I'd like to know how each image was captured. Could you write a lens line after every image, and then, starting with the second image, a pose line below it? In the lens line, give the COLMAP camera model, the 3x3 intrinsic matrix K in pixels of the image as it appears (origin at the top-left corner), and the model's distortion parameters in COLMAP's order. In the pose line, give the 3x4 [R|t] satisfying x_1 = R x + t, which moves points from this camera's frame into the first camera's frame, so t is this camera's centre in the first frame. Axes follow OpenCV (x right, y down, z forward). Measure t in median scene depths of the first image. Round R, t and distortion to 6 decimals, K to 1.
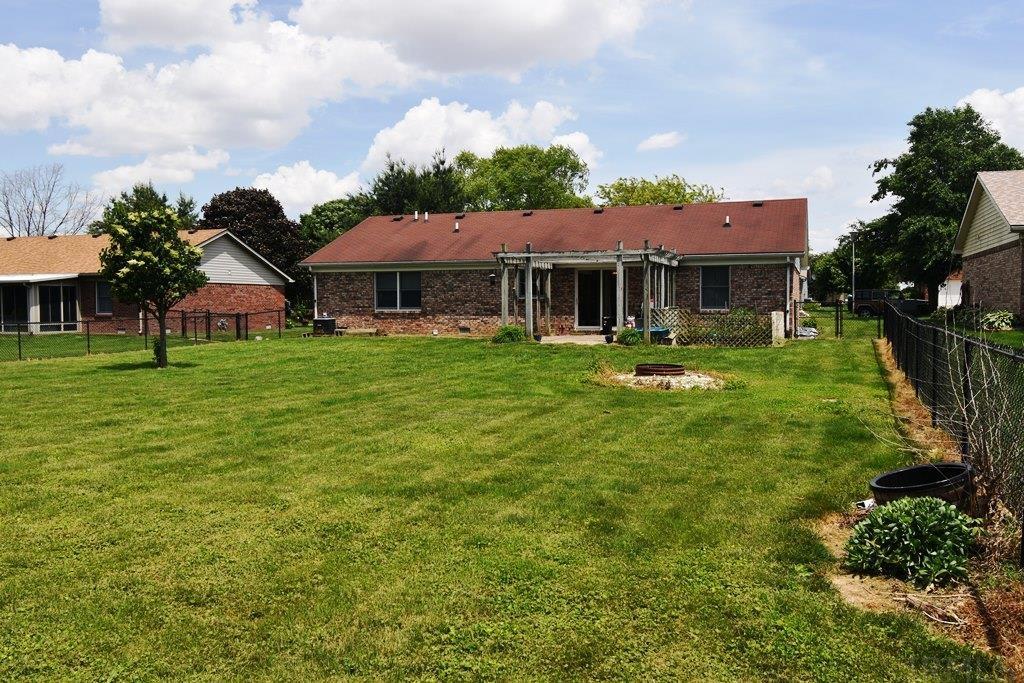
lens RADIAL K [[859.2, 0, 509.8], [0, 859.2, 344.0], [0, 0, 1]] dist [0.001636, 0.000759]
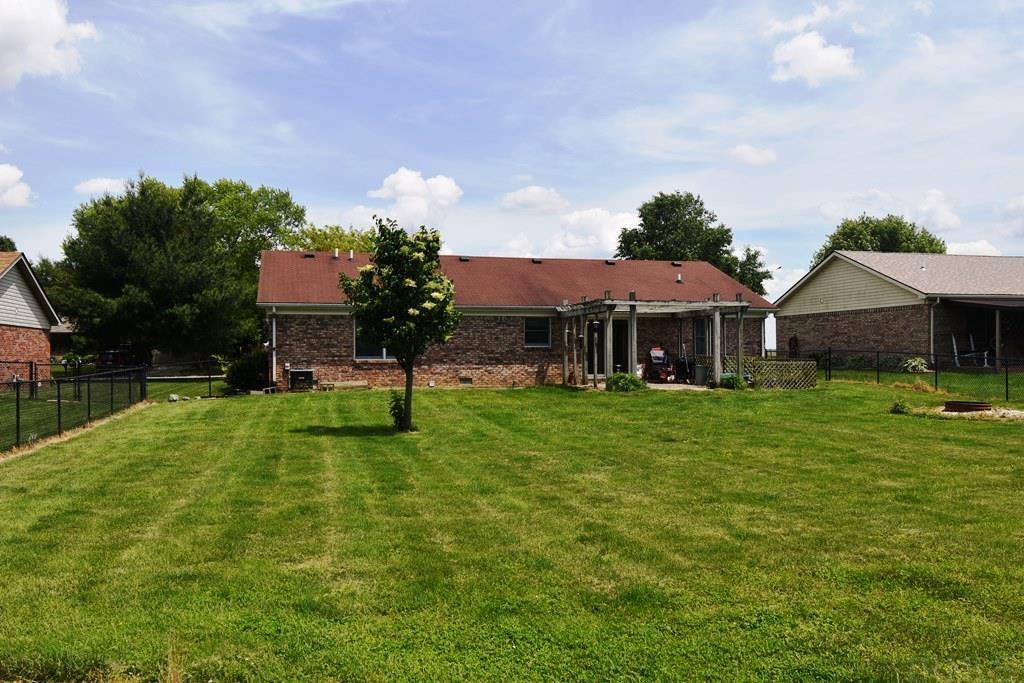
lens RADIAL K [[859.2, 0, 510.5], [0, 859.2, 341.6], [0, 0, 1]] dist [0.001636, 0.000759]
pose [[0.827963, 0.007945, 0.560726, -0.518156], [0.027854, 0.998083, -0.055270, -0.005443], [-0.560090, 0.061380, 0.826155, 0.199857]]
